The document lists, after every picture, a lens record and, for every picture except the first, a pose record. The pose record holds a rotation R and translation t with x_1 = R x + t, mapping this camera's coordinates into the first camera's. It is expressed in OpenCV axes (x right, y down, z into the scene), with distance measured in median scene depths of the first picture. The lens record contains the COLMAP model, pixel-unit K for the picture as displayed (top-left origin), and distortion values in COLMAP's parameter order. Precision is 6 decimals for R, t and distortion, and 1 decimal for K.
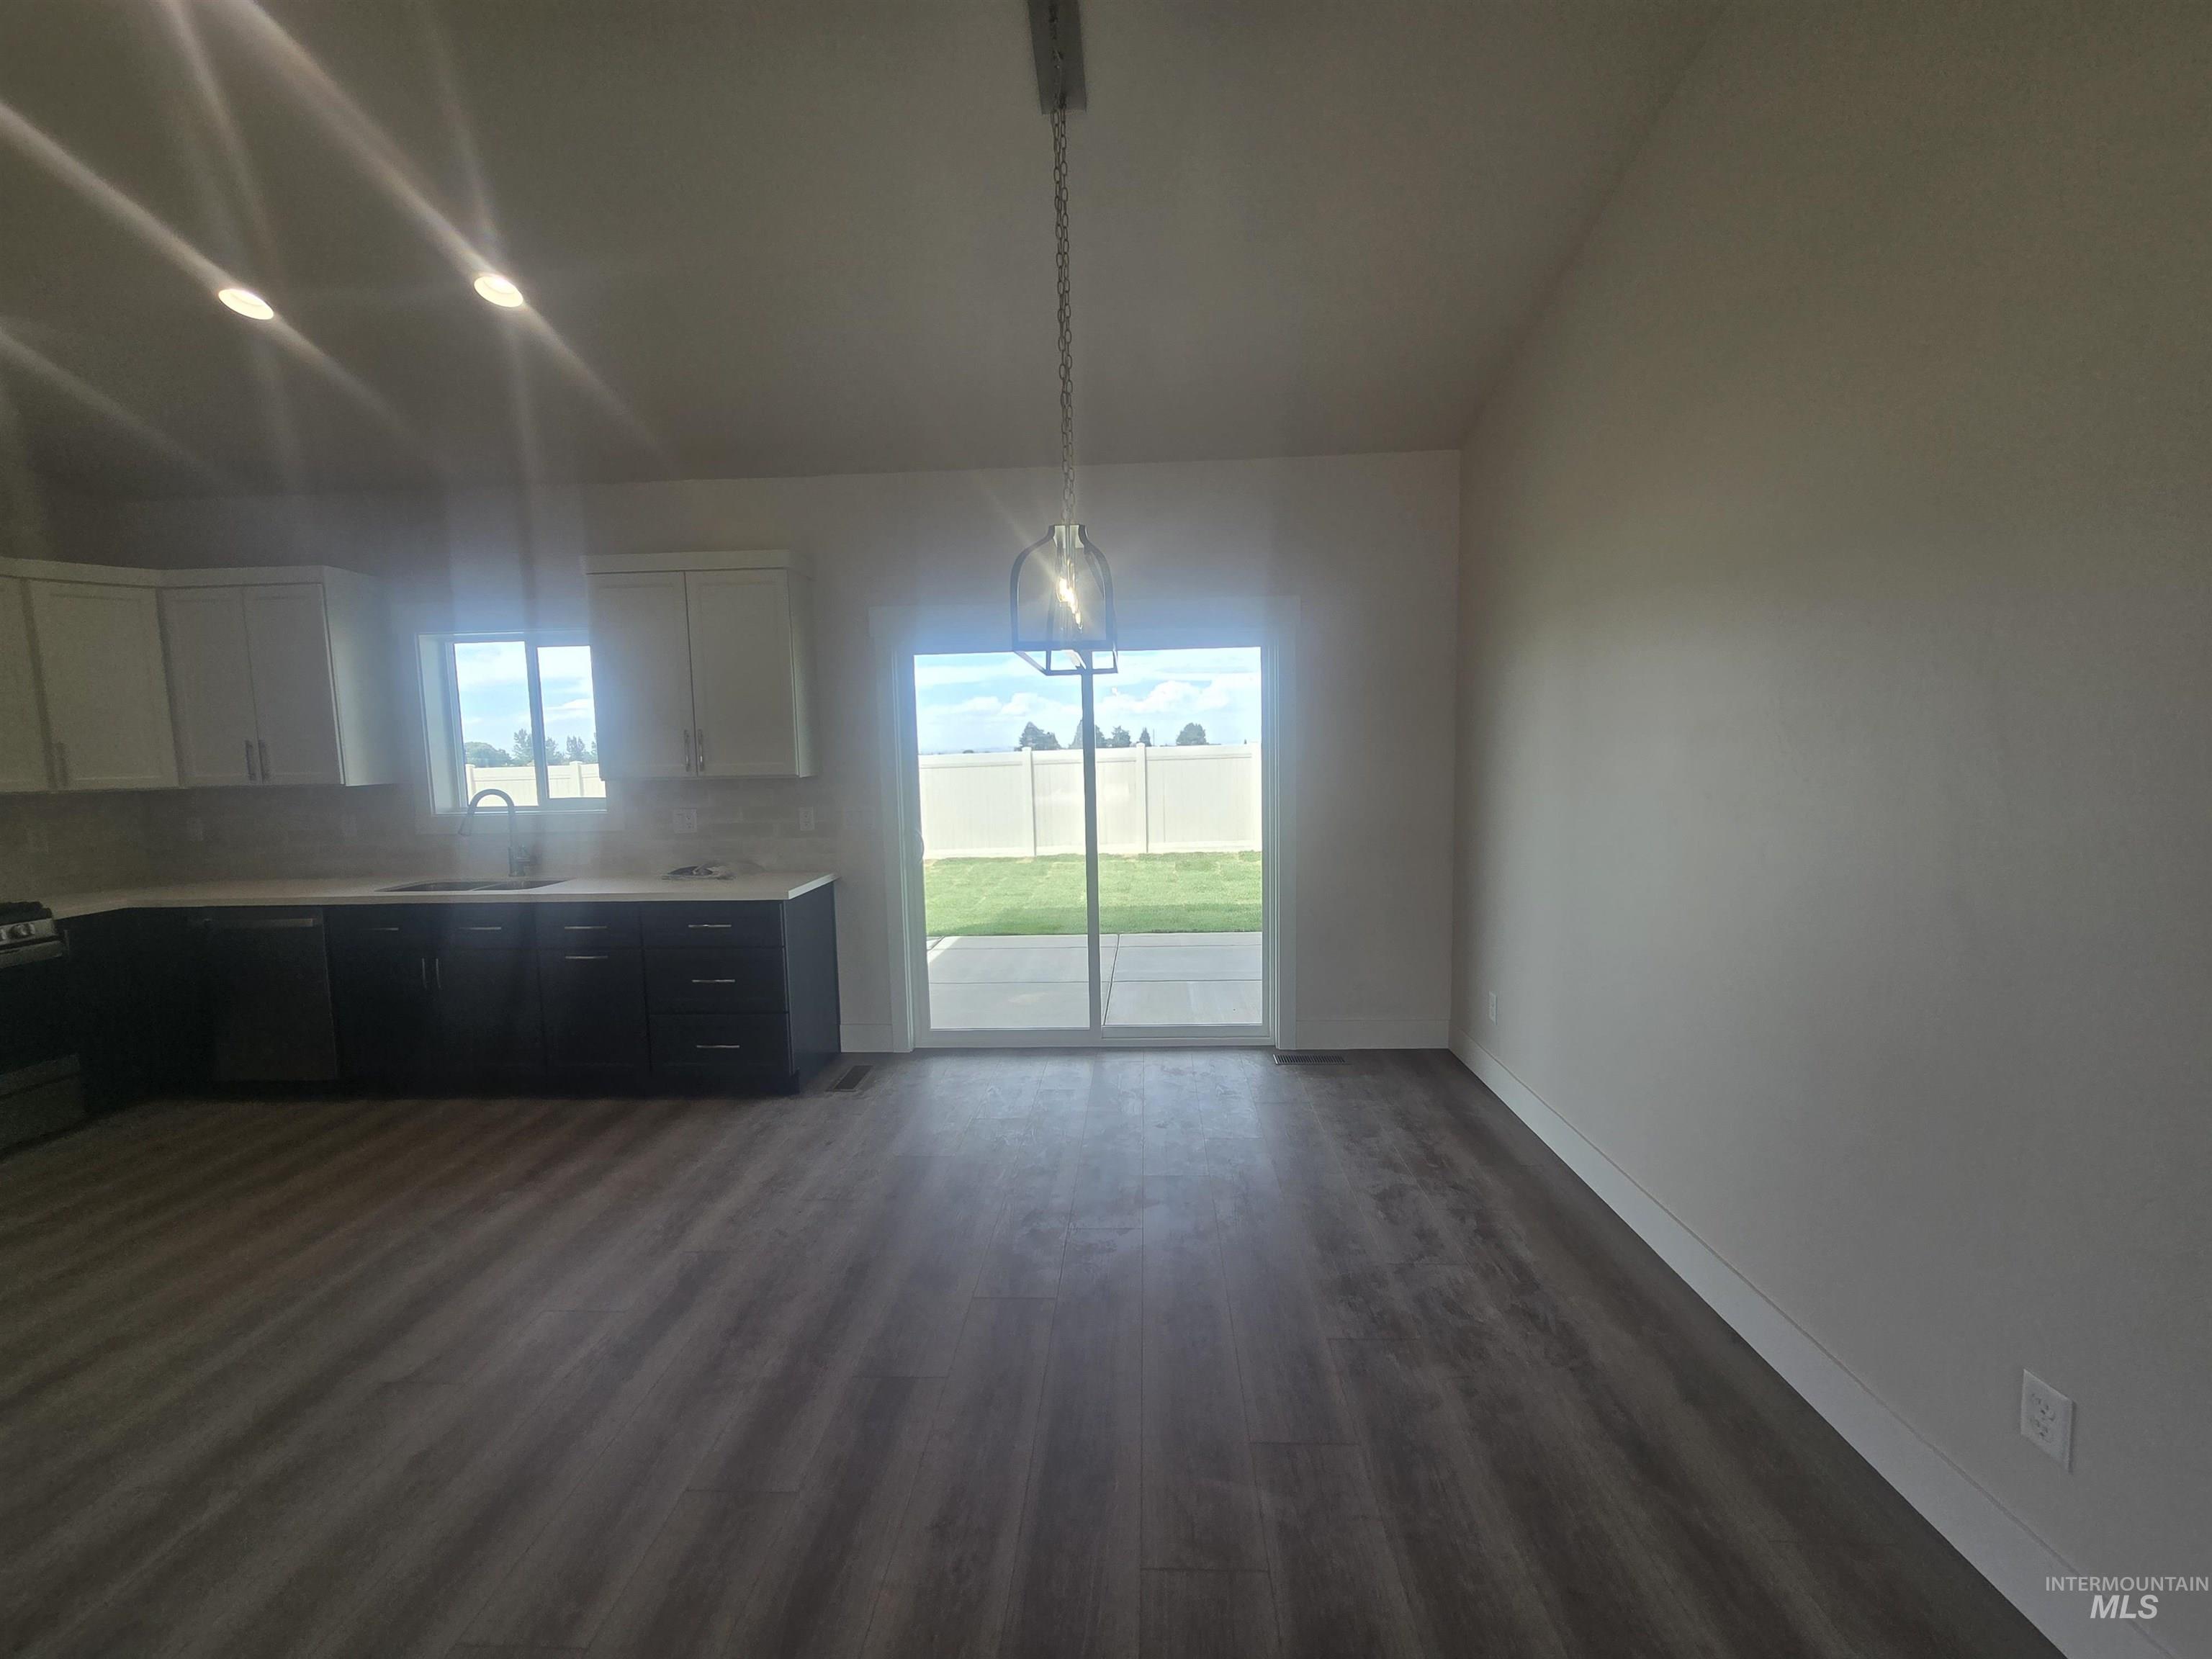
lens RADIAL K [[905.6, 0, 1098.7], [0, 905.6, 838.8], [0, 0, 1]] dist [-0.001261, -0.000491]
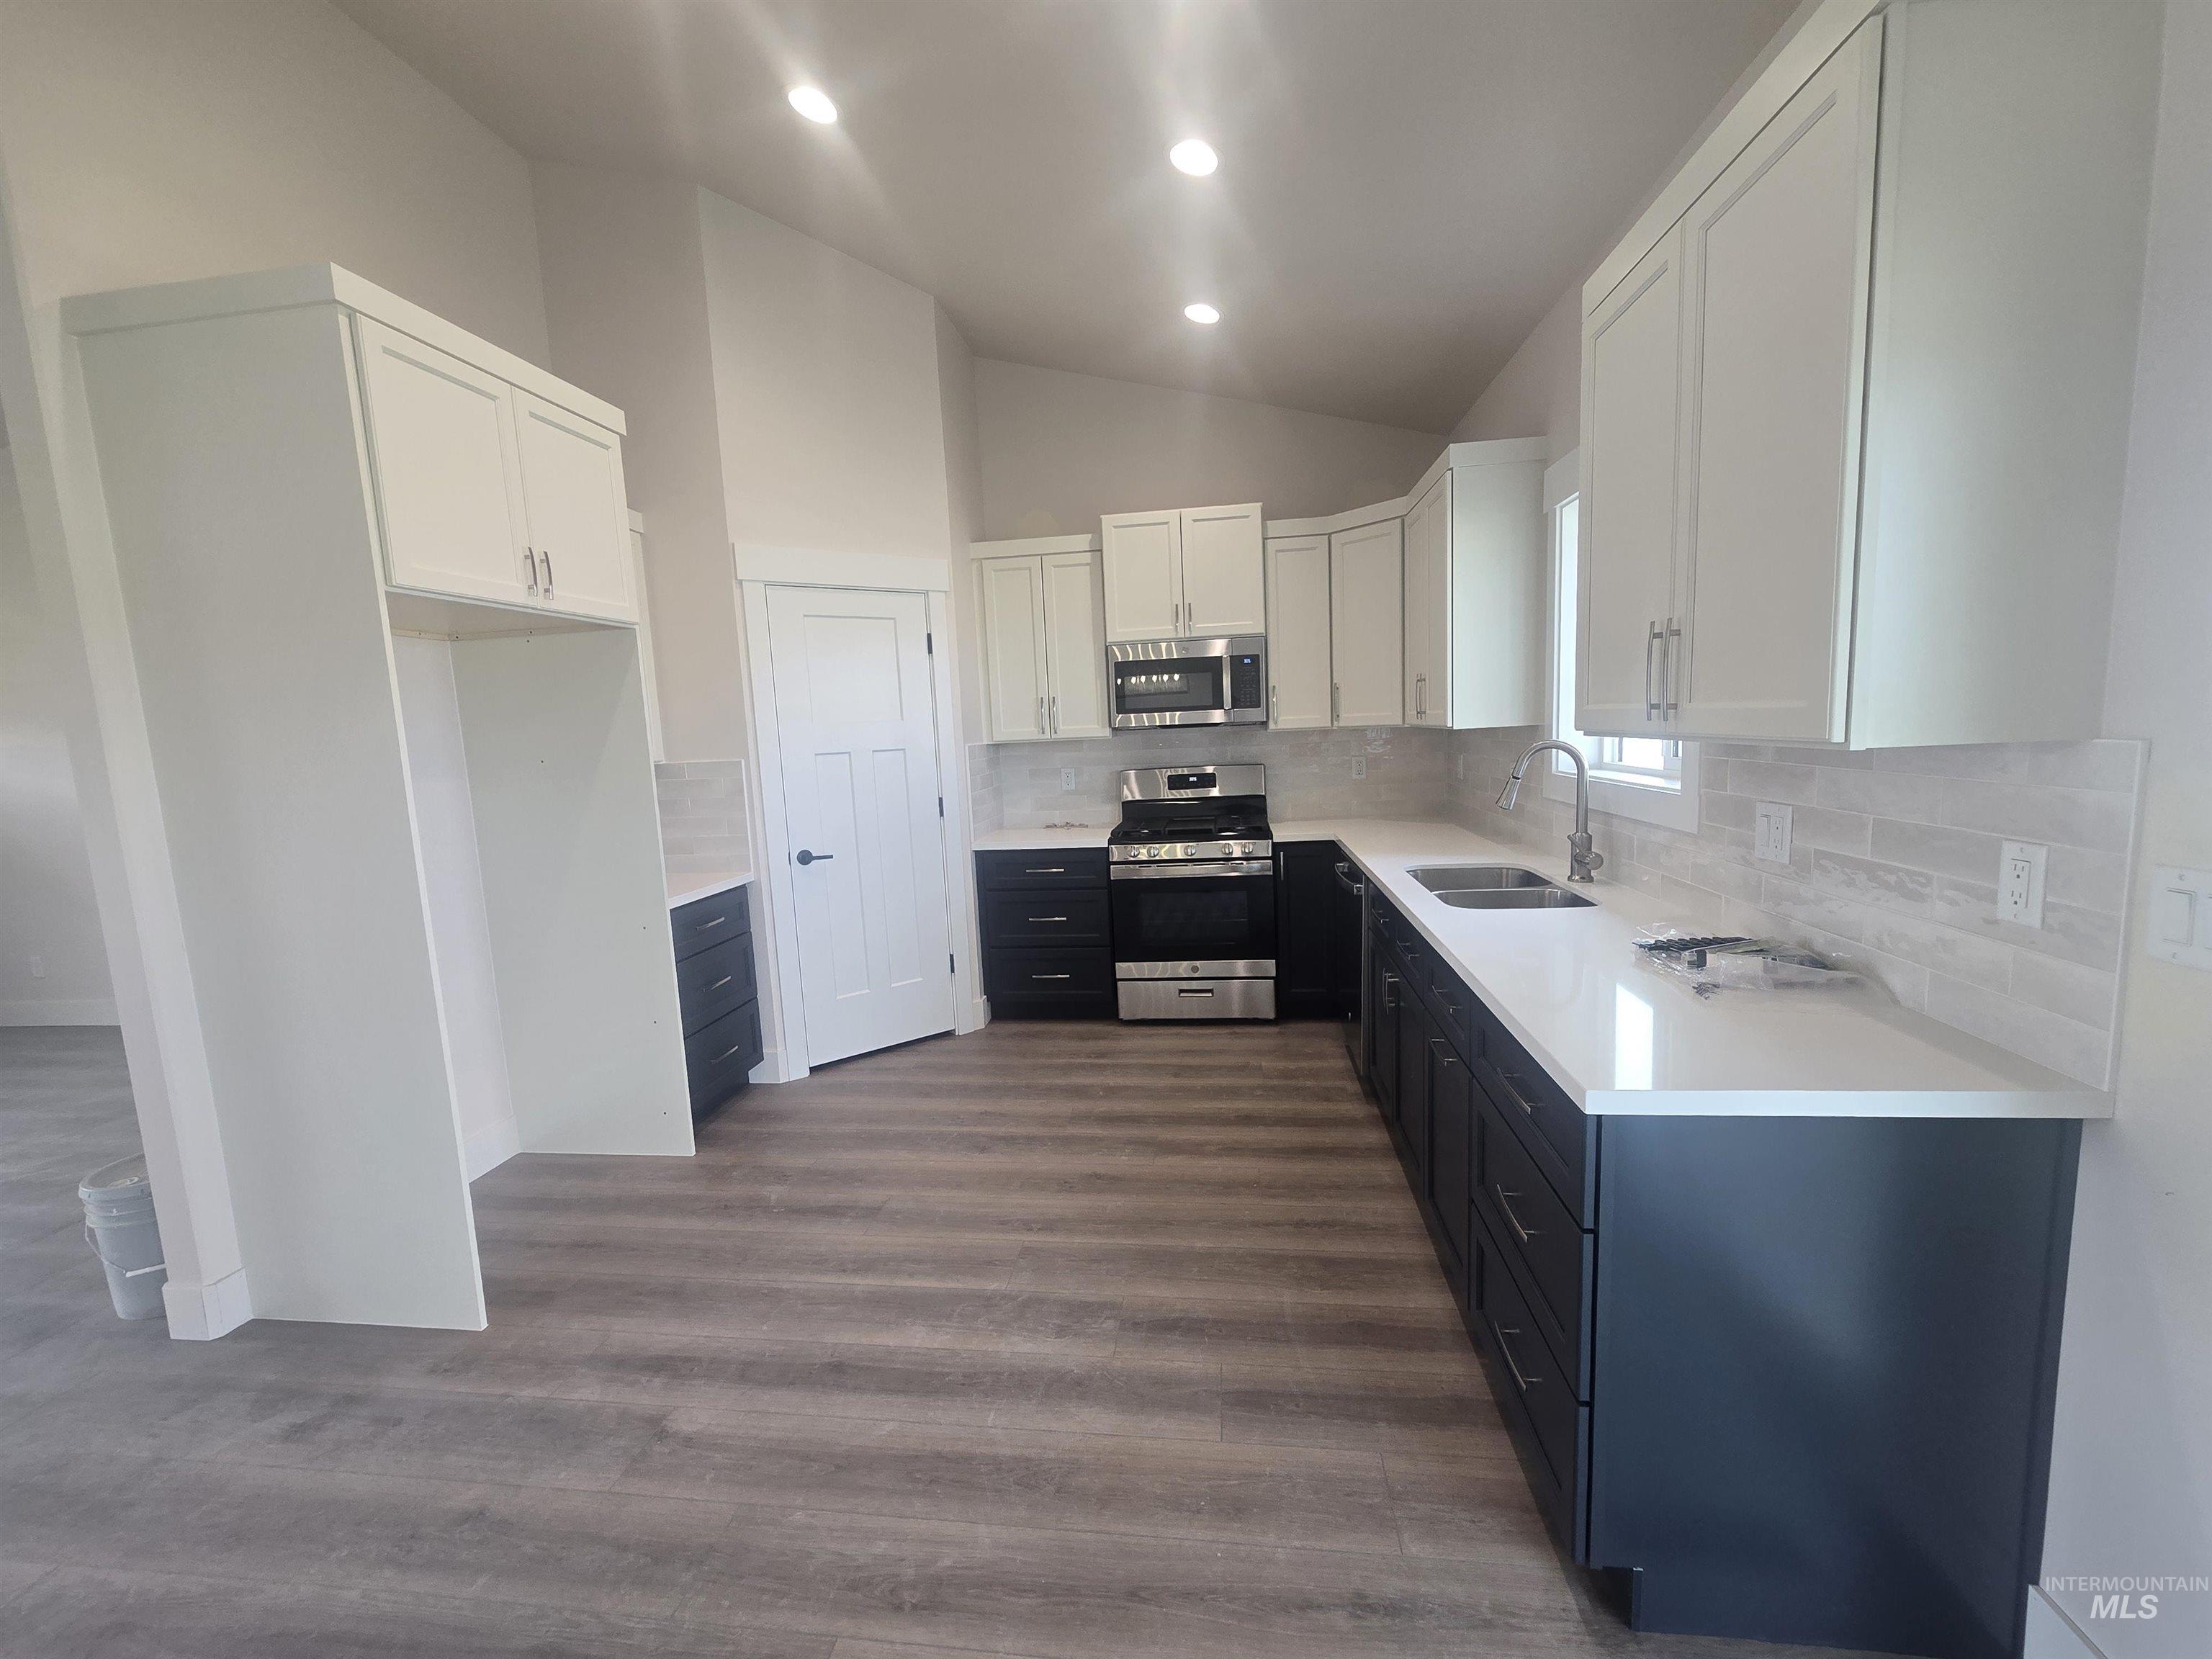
lens RADIAL K [[905.6, 0, 1098.7], [0, 905.6, 838.8], [0, 0, 1]] dist [-0.001261, -0.000491]
pose [[-0.086416, 0.151307, -0.984702, -0.008548], [-0.047200, 0.986668, 0.155751, -0.090465], [0.995140, 0.059937, -0.078122, 0.950737]]
